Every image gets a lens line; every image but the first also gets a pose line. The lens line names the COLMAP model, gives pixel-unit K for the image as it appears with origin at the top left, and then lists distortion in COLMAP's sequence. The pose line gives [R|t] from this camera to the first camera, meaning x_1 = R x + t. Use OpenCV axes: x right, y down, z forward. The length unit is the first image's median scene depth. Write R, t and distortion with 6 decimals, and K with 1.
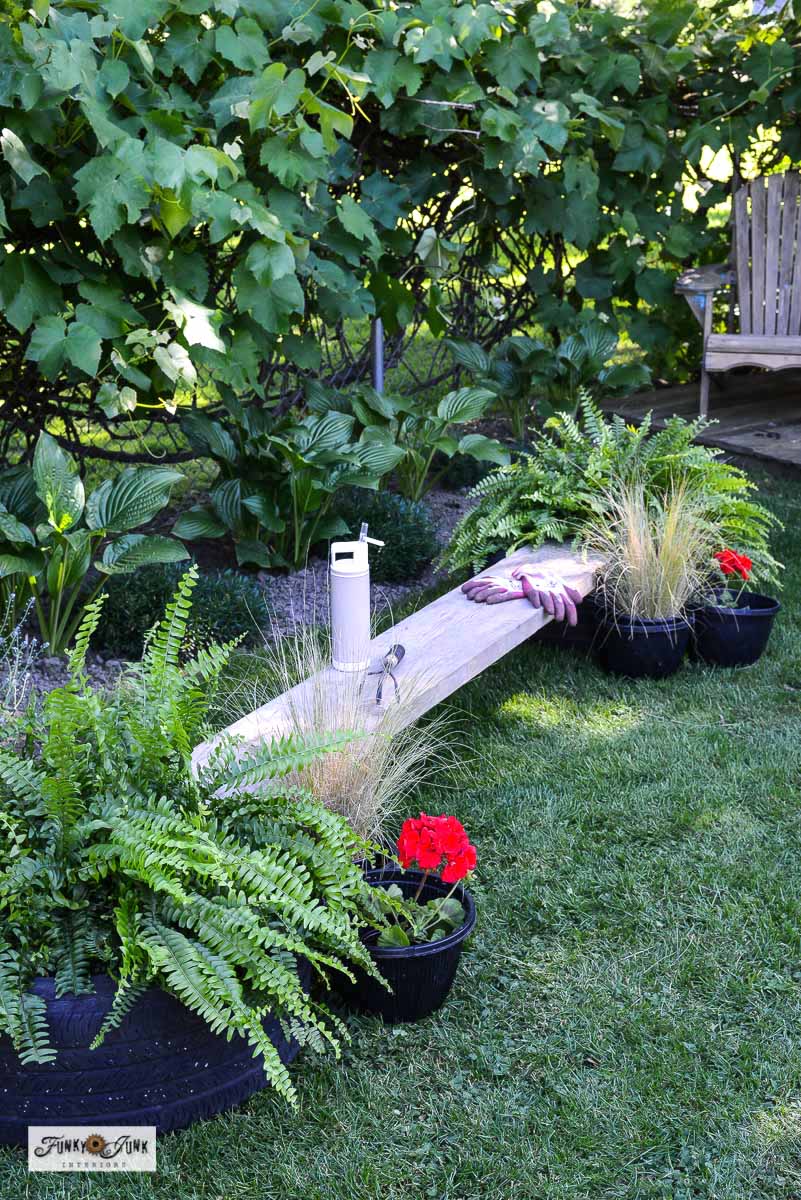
lens RADIAL K [[1802.3, 0, 400.5], [0, 1802.3, 600.0], [0, 0, 1]] dist [-0.101759, 0.018494]
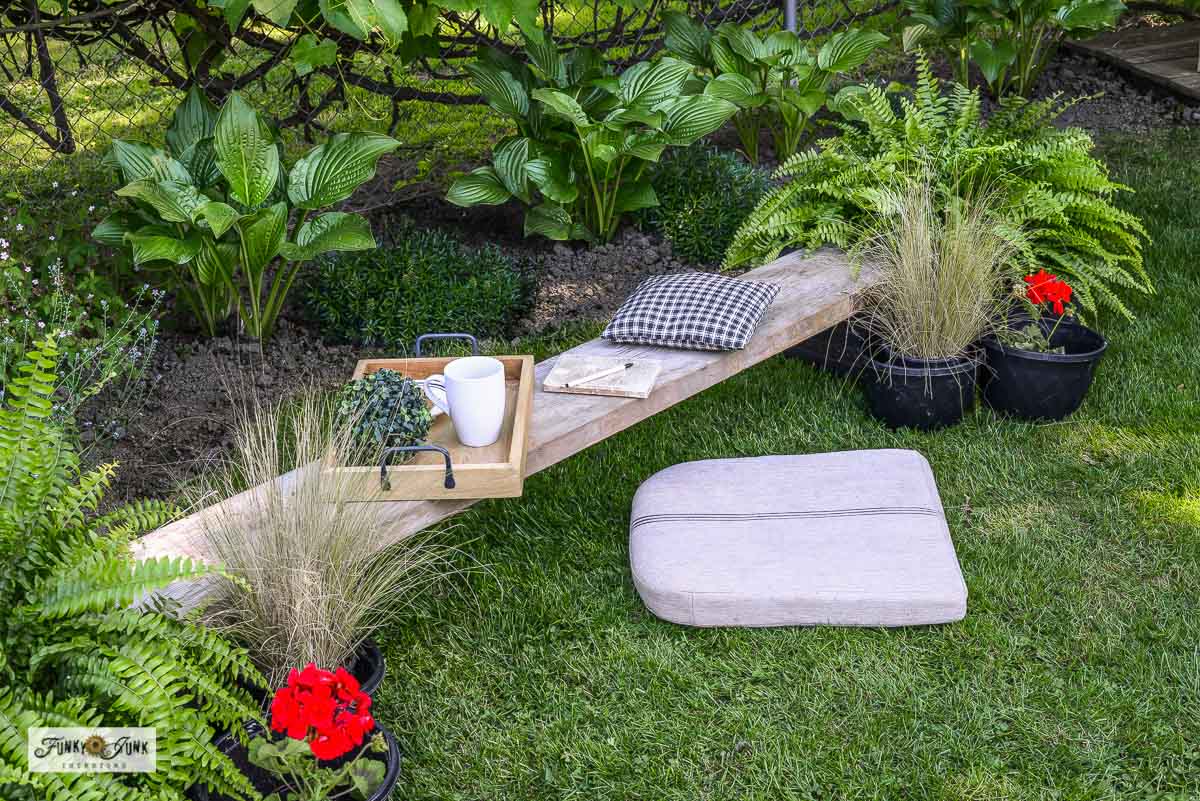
lens RADIAL K [[1802.3, 0, 600.0], [0, 1802.3, 400.5], [0, 0, 1]] dist [-0.101759, 0.018494]
pose [[0.954736, 0.087746, -0.284218, 0.255040], [-0.049587, 0.989080, 0.138784, -0.081559], [0.293292, -0.118409, 0.948662, 0.219875]]
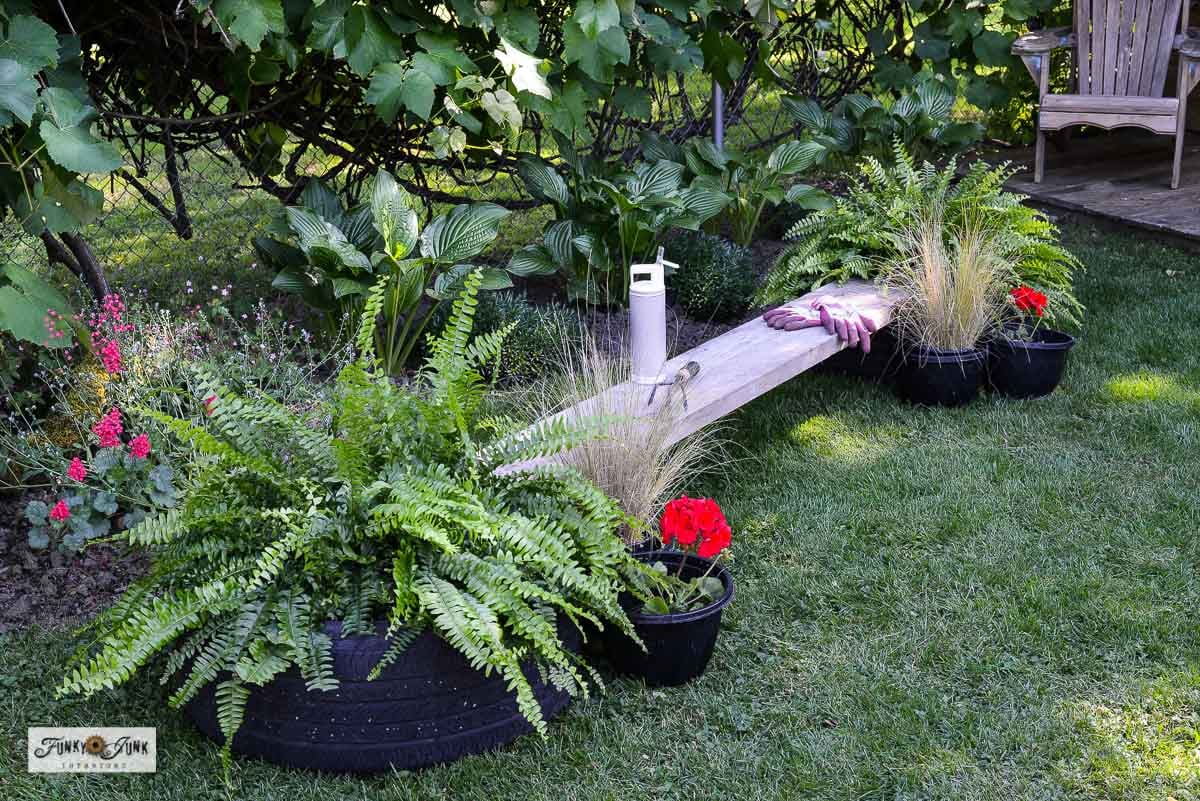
lens RADIAL K [[1802.3, 0, 600.0], [0, 1802.3, 400.5], [0, 0, 1]] dist [-0.101759, 0.018494]
pose [[0.993556, 0.018303, -0.111852, 0.061871], [-0.017495, 0.999813, 0.008209, 0.038520], [0.111982, -0.006200, 0.993691, -0.075448]]
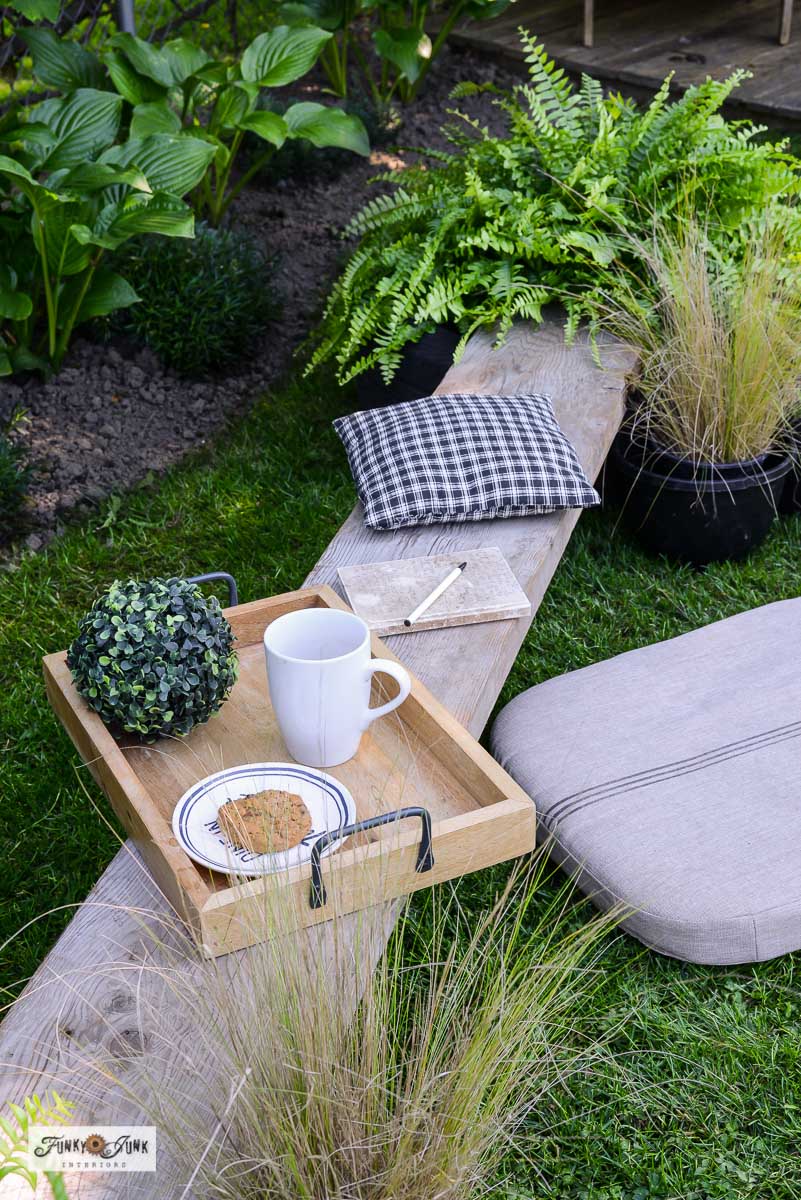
lens RADIAL K [[1802.3, 0, 400.5], [0, 1802.3, 600.0], [0, 0, 1]] dist [-0.101759, 0.018494]
pose [[0.981476, -0.111291, 0.155946, -0.060553], [0.072885, 0.969670, 0.233296, -0.095194], [-0.177180, -0.217608, 0.959820, 0.511210]]
